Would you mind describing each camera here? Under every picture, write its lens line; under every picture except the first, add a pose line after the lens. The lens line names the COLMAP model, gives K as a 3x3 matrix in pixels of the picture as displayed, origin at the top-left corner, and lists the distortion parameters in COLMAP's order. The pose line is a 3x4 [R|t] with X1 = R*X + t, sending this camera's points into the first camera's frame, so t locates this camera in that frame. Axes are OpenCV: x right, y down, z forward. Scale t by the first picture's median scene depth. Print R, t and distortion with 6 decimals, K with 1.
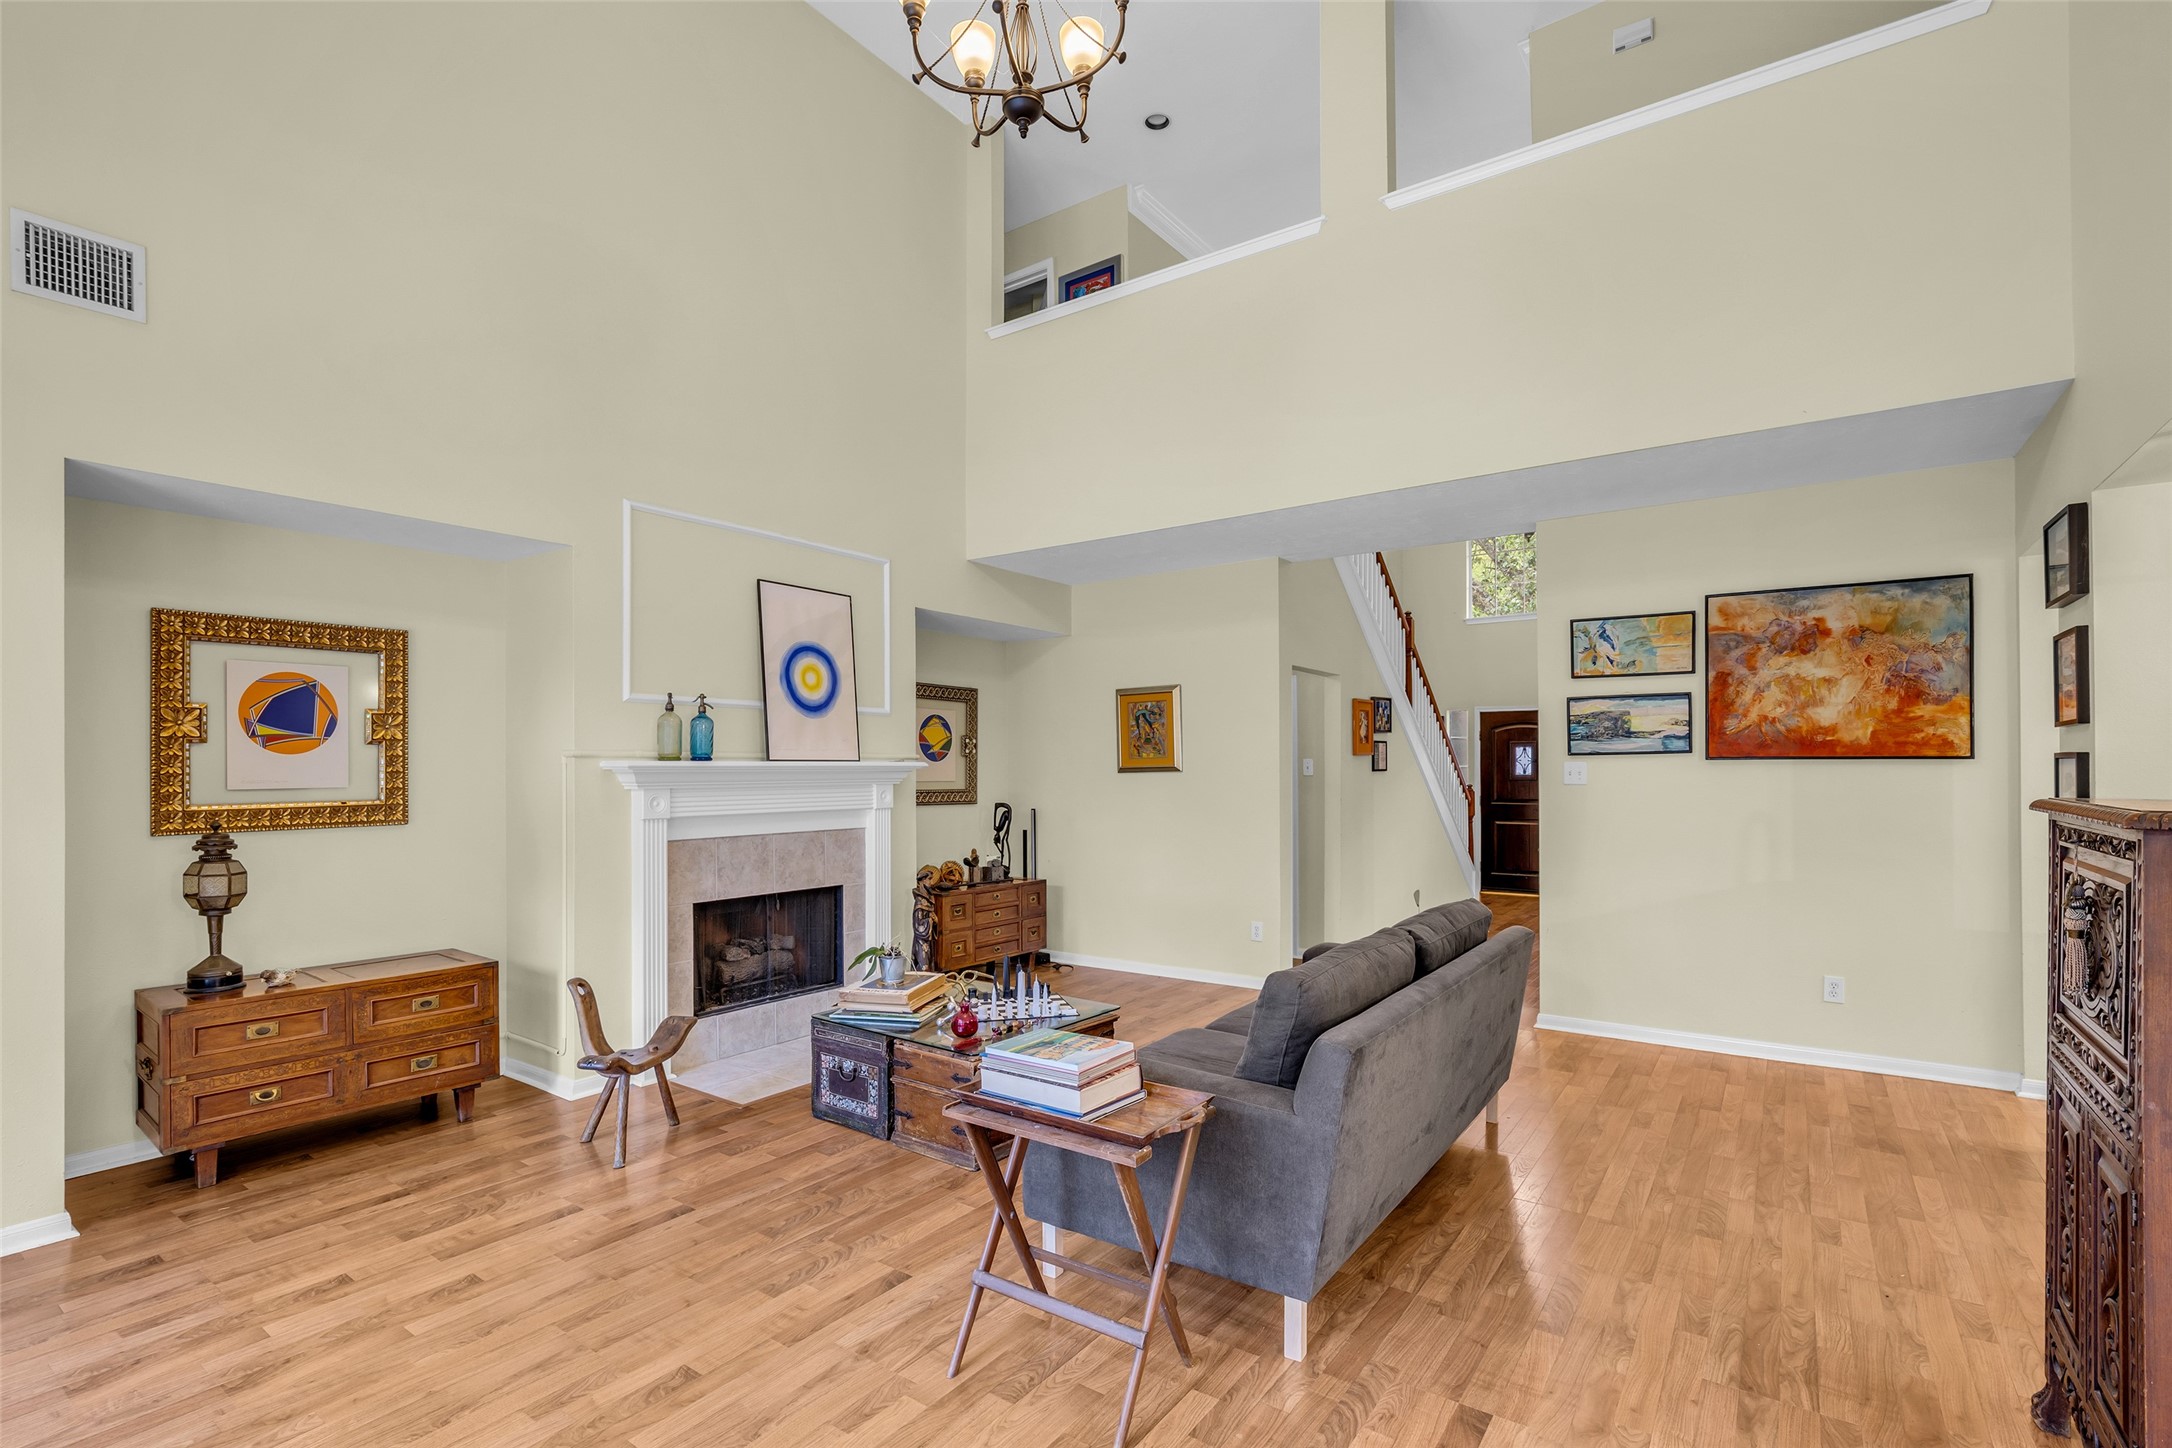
lens RADIAL K [[1000.0, 0, 1071.0], [0, 1000.0, 763.3], [0, 0, 1]] dist [-0.018322, 0.005071]
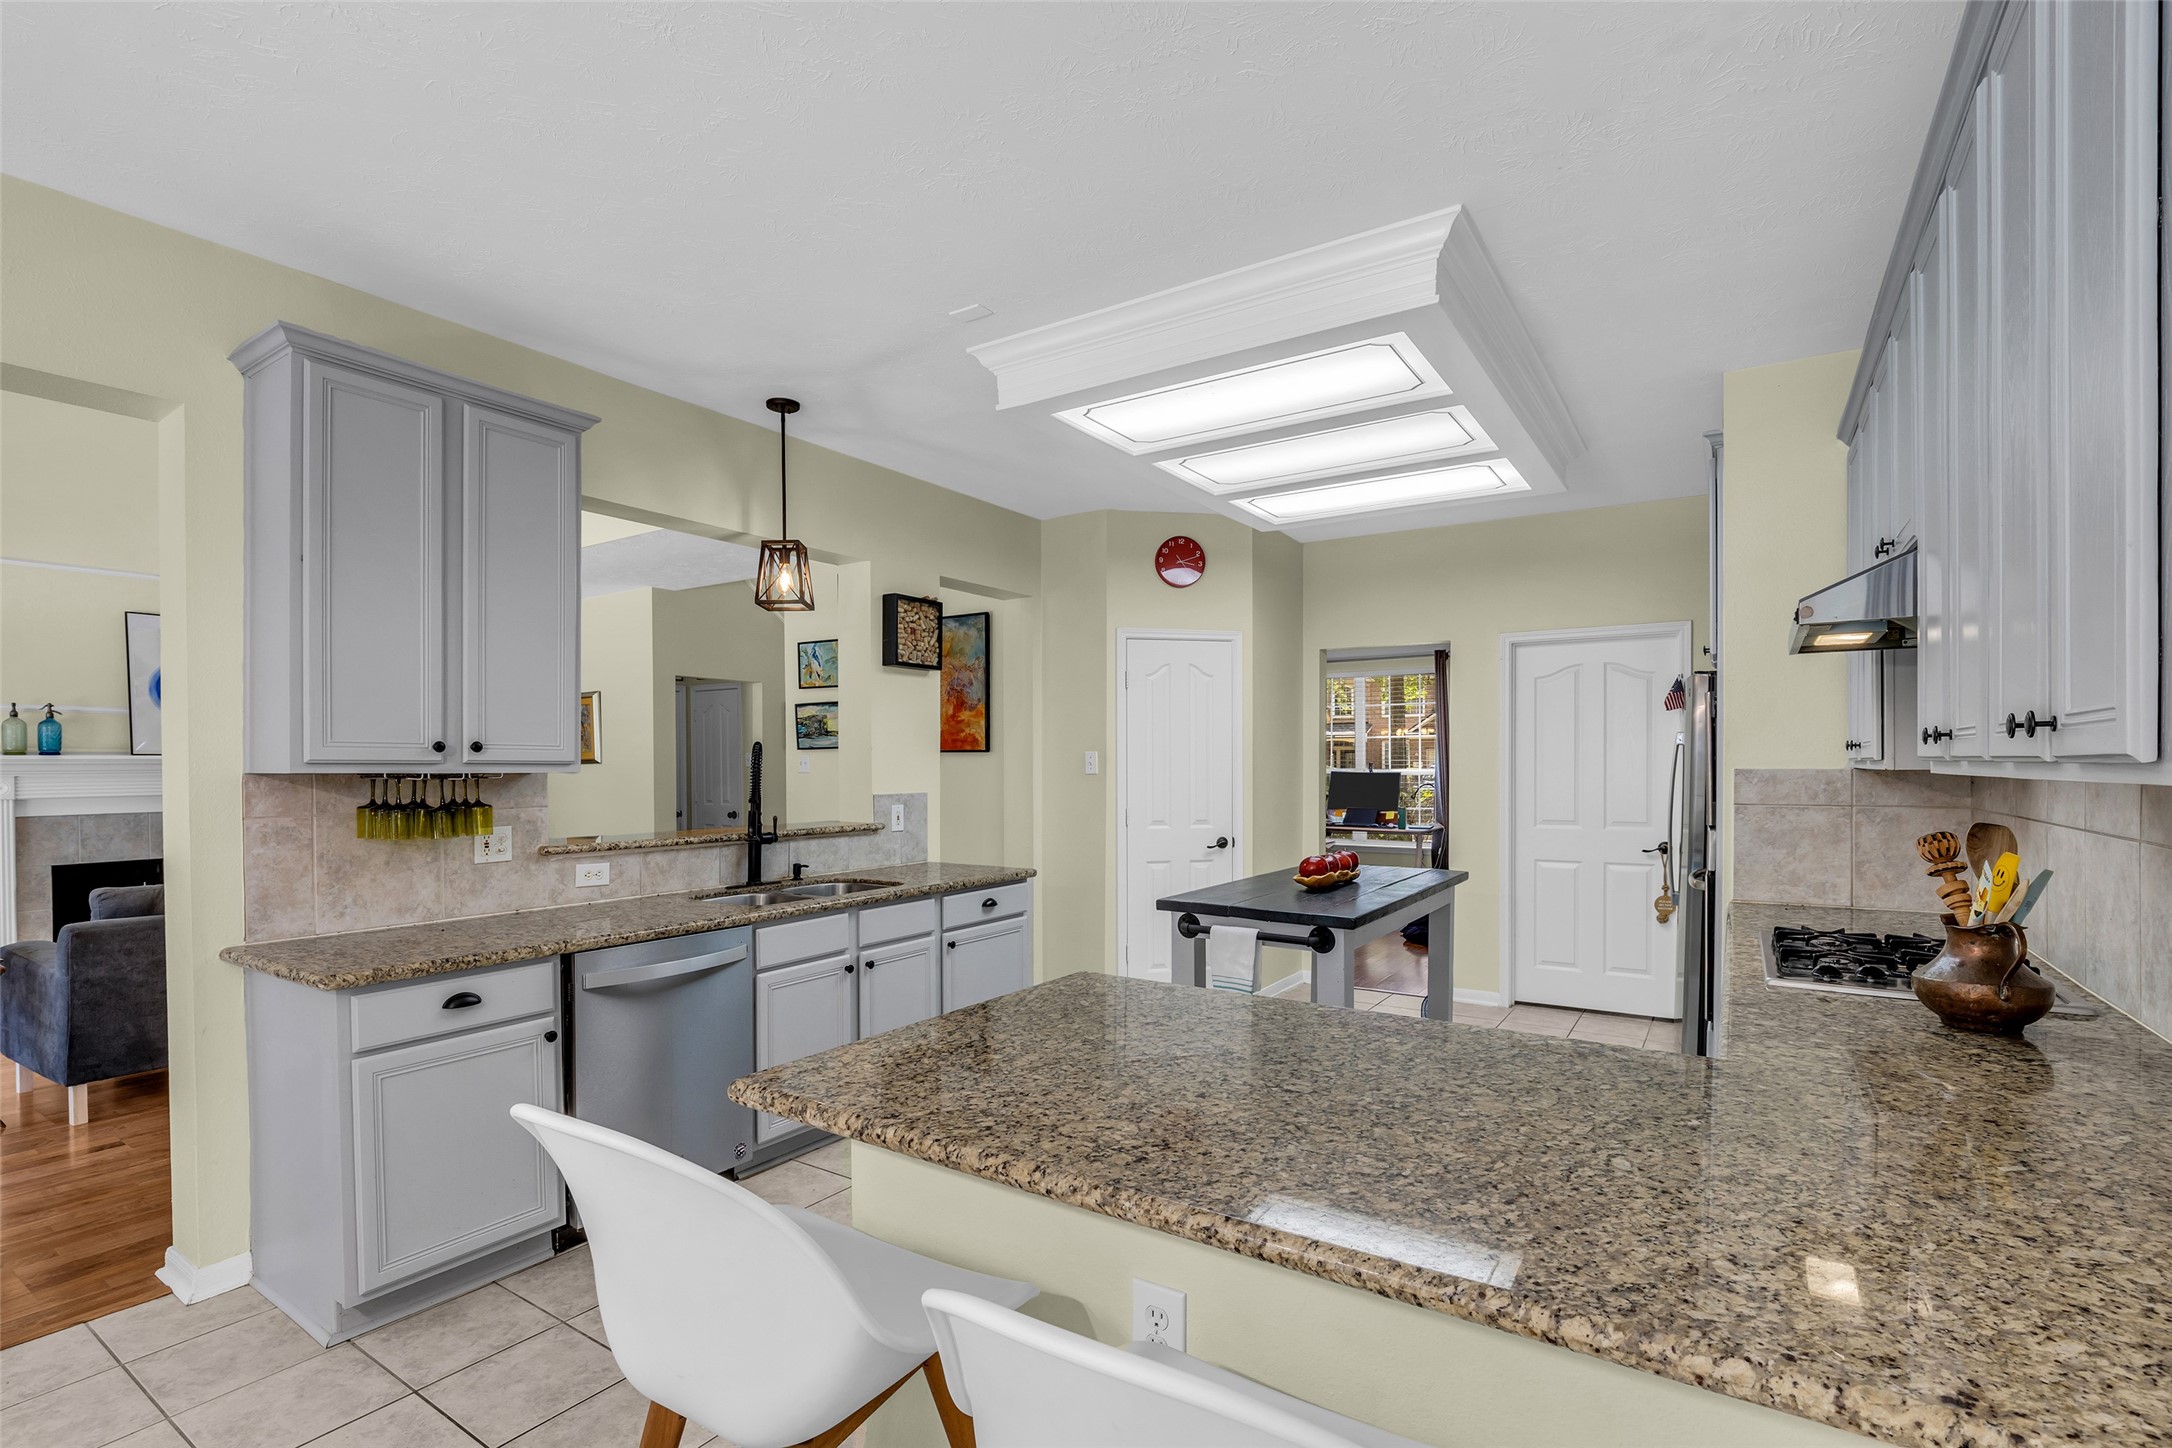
lens RADIAL K [[1000.0, 0, 1053.7], [0, 1000.0, 773.0], [0, 0, 1]] dist [-0.018322, 0.005071]
pose [[0.999518, -0.002024, 0.030972, 0.859017], [0.001533, 0.999873, 0.015861, 0.002119], [-0.031000, -0.015806, 0.999394, -0.305893]]
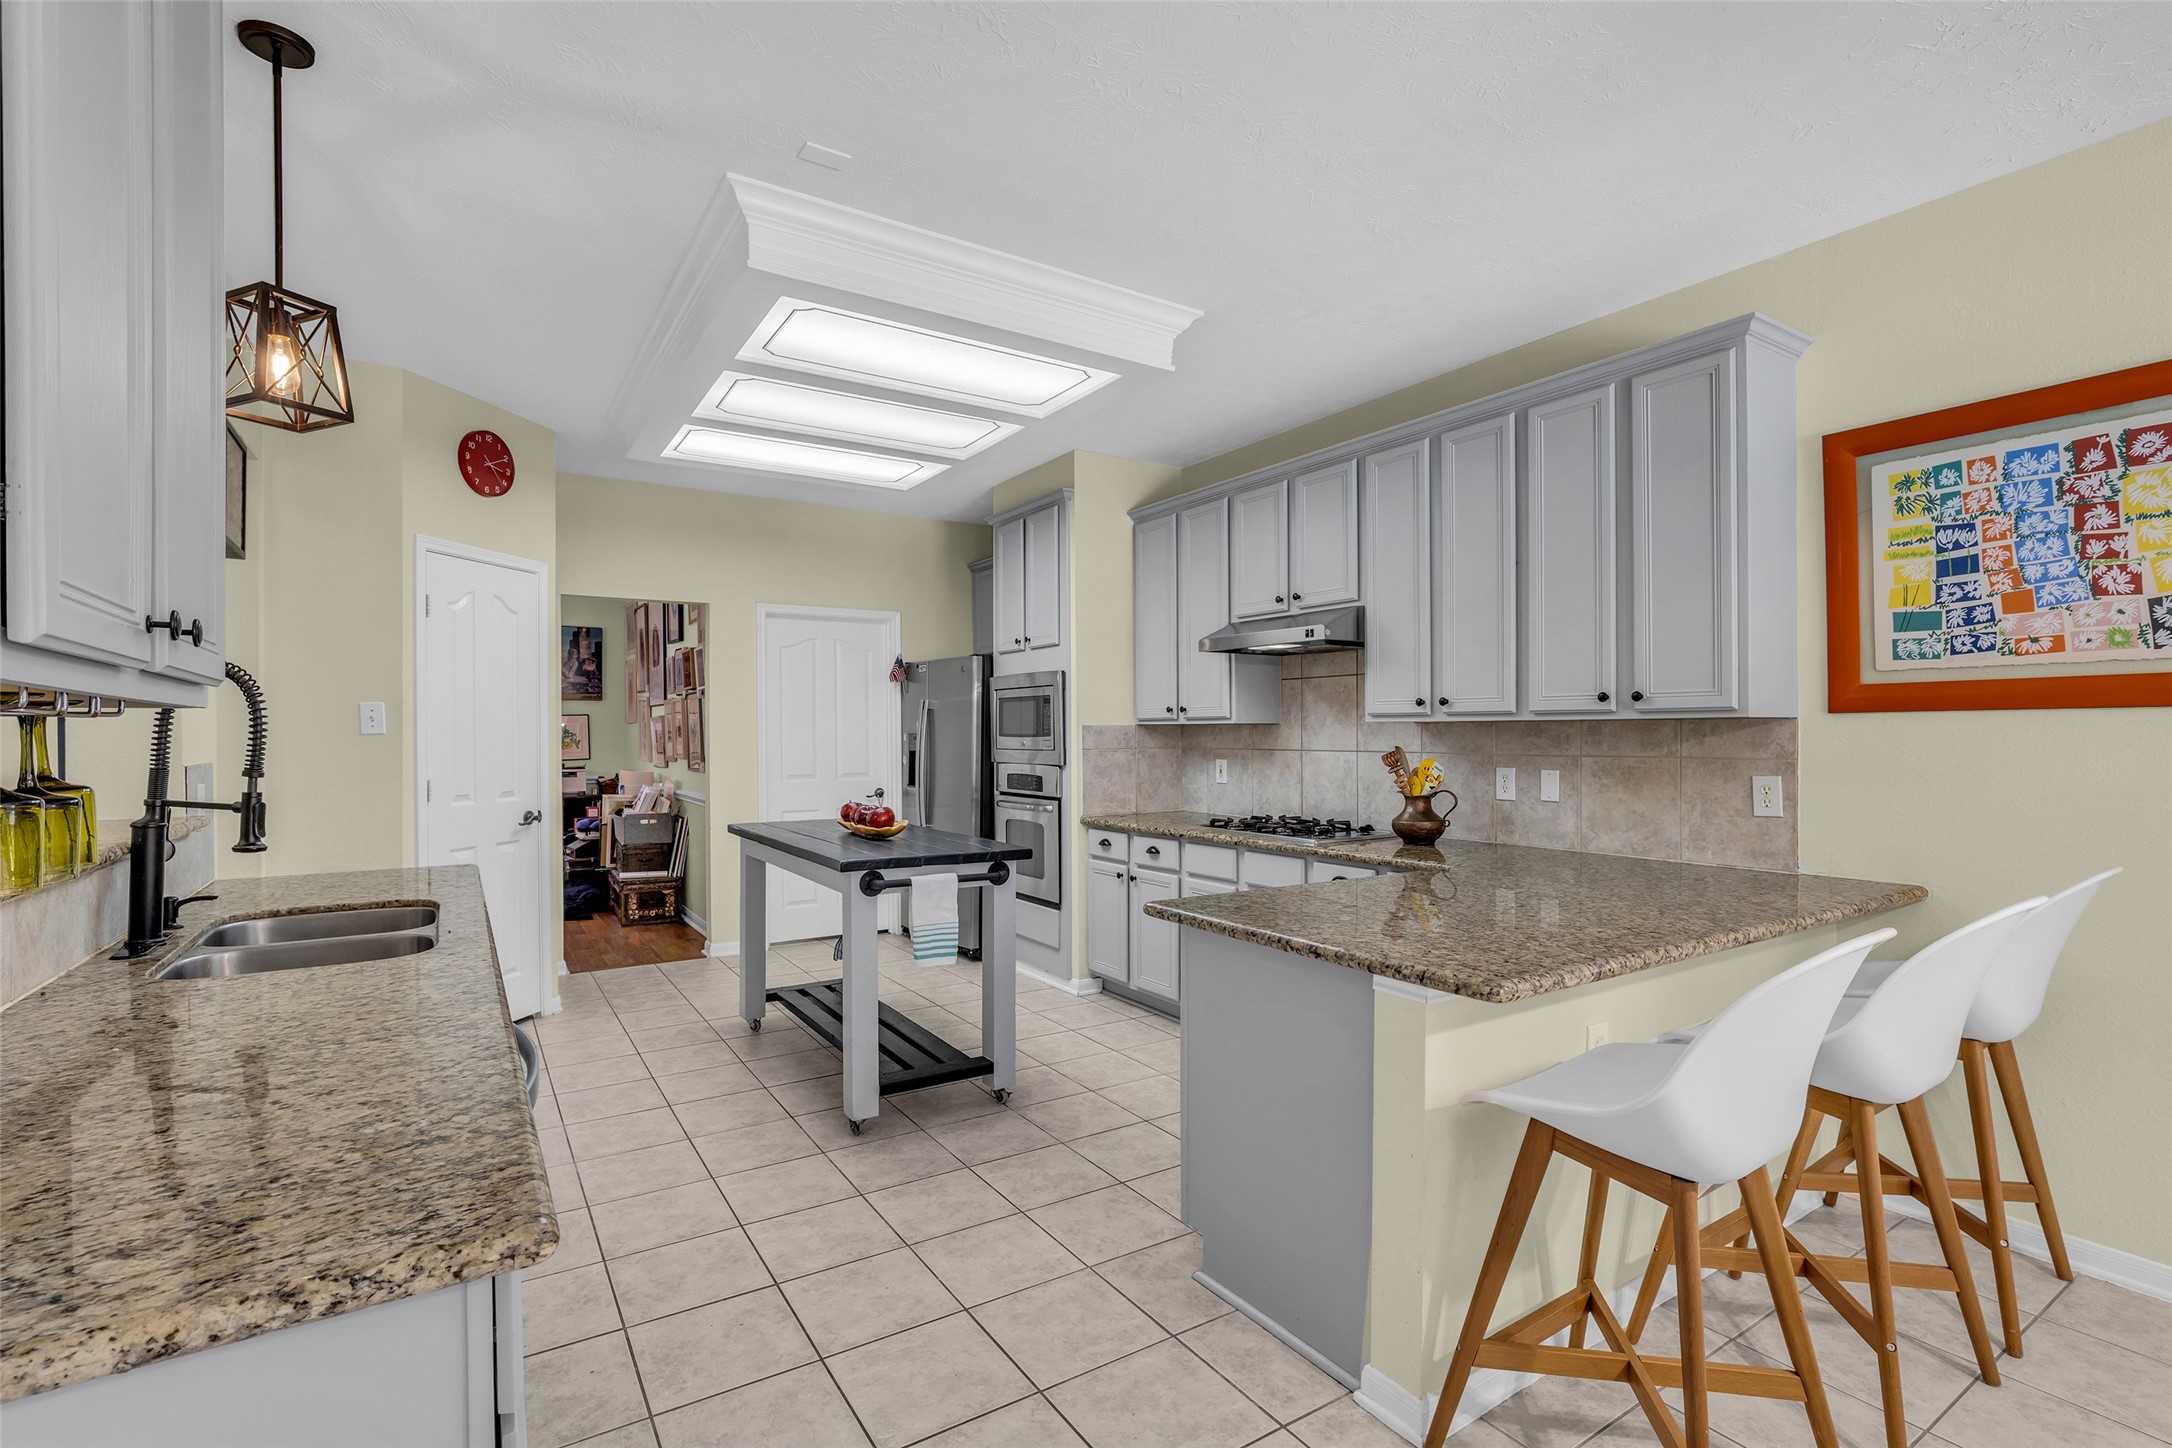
lens RADIAL K [[1000.0, 0, 1070.5], [0, 1000.0, 738.9], [0, 0, 1]] dist [-0.018322, 0.005071]
pose [[0.367073, -0.006837, 0.930167, 0.398610], [-0.002991, 0.999959, 0.008530, 0.016756], [-0.930187, -0.005913, 0.367037, 0.019846]]
